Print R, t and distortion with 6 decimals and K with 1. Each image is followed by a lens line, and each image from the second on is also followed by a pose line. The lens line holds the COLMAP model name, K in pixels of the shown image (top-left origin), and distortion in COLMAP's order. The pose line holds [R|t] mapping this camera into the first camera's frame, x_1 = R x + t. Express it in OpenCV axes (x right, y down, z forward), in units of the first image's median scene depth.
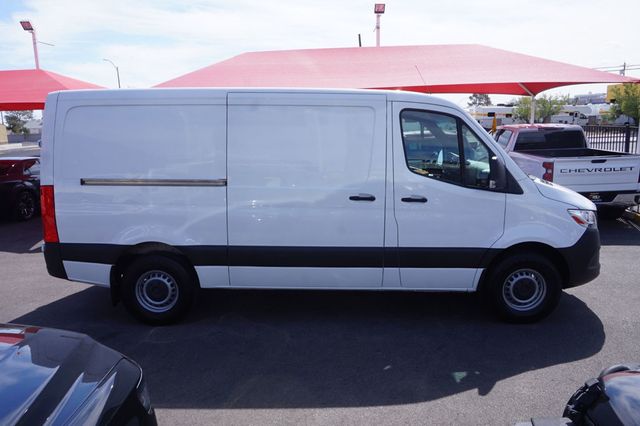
lens RADIAL K [[471.8, 0, 320.0], [0, 471.8, 213.0], [0, 0, 1]] dist [-0.052367, 0.004305]
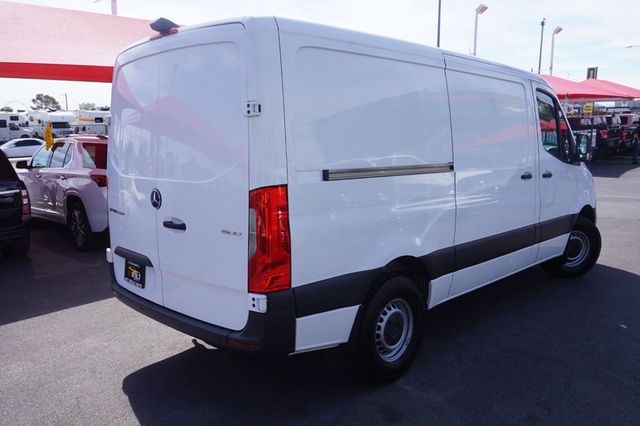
lens RADIAL K [[515.9, 0, 320.0], [0, 515.9, 213.0], [0, 0, 1]] dist [0.002207, -0.003130]
pose [[0.694238, -0.103197, 0.712309, -0.973854], [0.126744, 0.991731, 0.020150, -0.032864], [-0.708498, 0.076292, 0.701577, 0.546174]]
